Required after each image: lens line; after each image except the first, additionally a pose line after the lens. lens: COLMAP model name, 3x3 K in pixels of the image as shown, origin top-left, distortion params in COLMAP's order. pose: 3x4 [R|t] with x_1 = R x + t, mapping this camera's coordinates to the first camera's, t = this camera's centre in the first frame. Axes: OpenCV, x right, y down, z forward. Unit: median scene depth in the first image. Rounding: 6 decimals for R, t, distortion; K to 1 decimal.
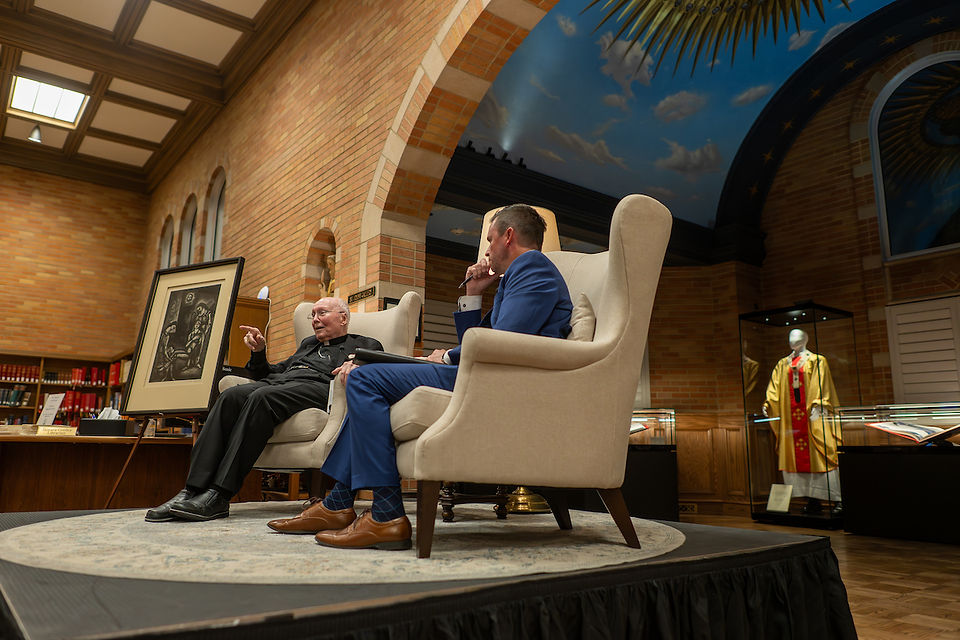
lens RADIAL K [[697.7, 0, 477.6], [0, 697.7, 308.9], [0, 0, 1]] dist [-0.003983, -0.006152]
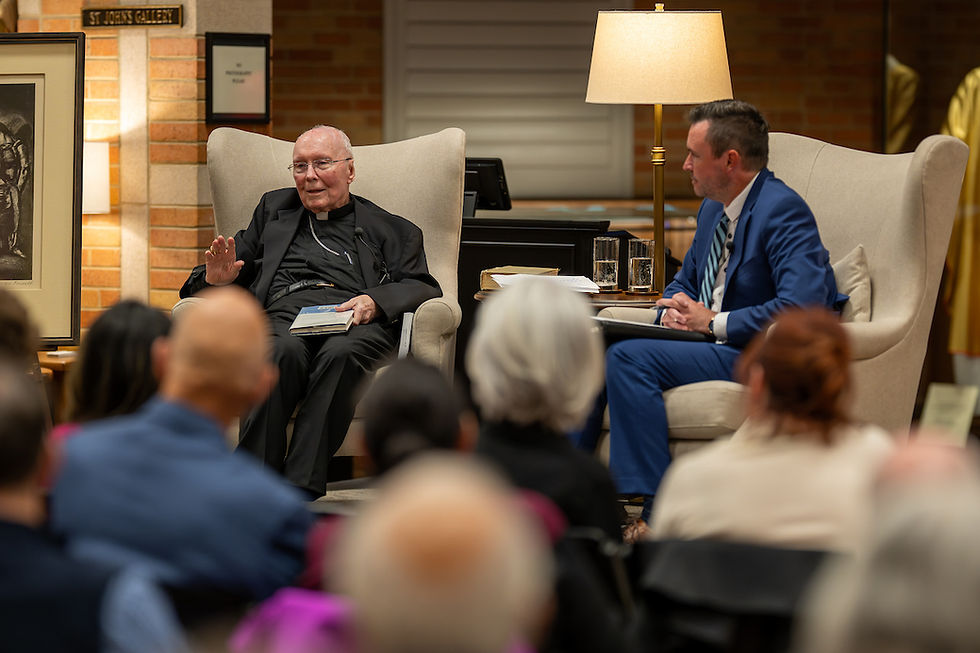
lens RADIAL K [[3717.7, 0, 490.0], [0, 3717.7, 326.5], [0, 0, 1]] dist [-0.052830, 0.251981]
pose [[0.945703, -0.028311, 0.323796, -0.464084], [-0.057688, 0.965763, 0.252929, -0.280273], [-0.319871, -0.257875, 0.911692, -0.786587]]
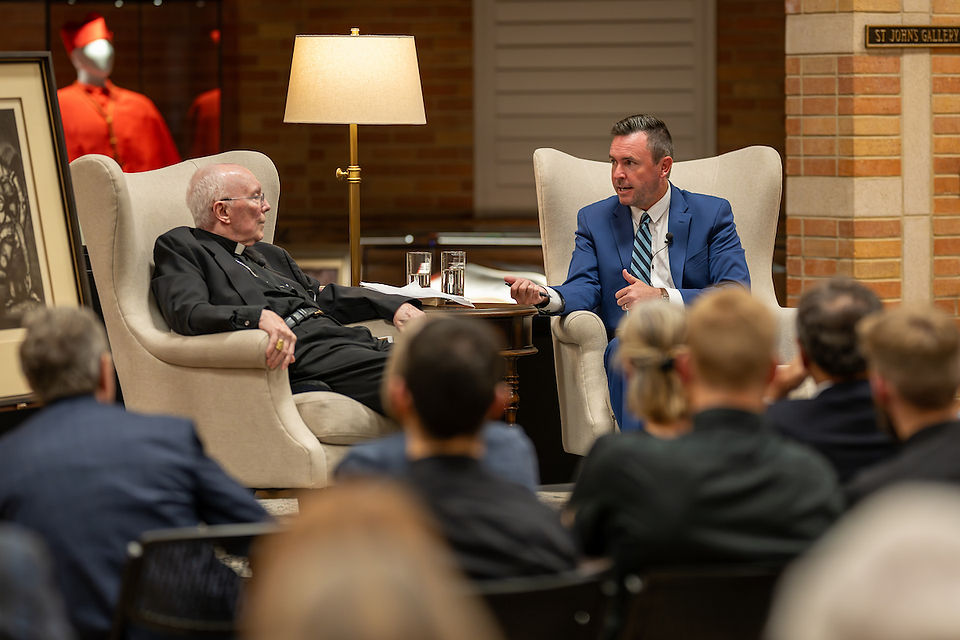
lens RADIAL K [[3641.8, 0, 480.0], [0, 3641.8, 320.0], [0, 0, 1]] dist [-0.052830, 0.251981]
pose [[0.128878, -0.066719, 0.989413, -1.332033], [-0.190060, 0.977576, 0.090677, -0.086438], [-0.973277, -0.199734, 0.113308, 0.209564]]
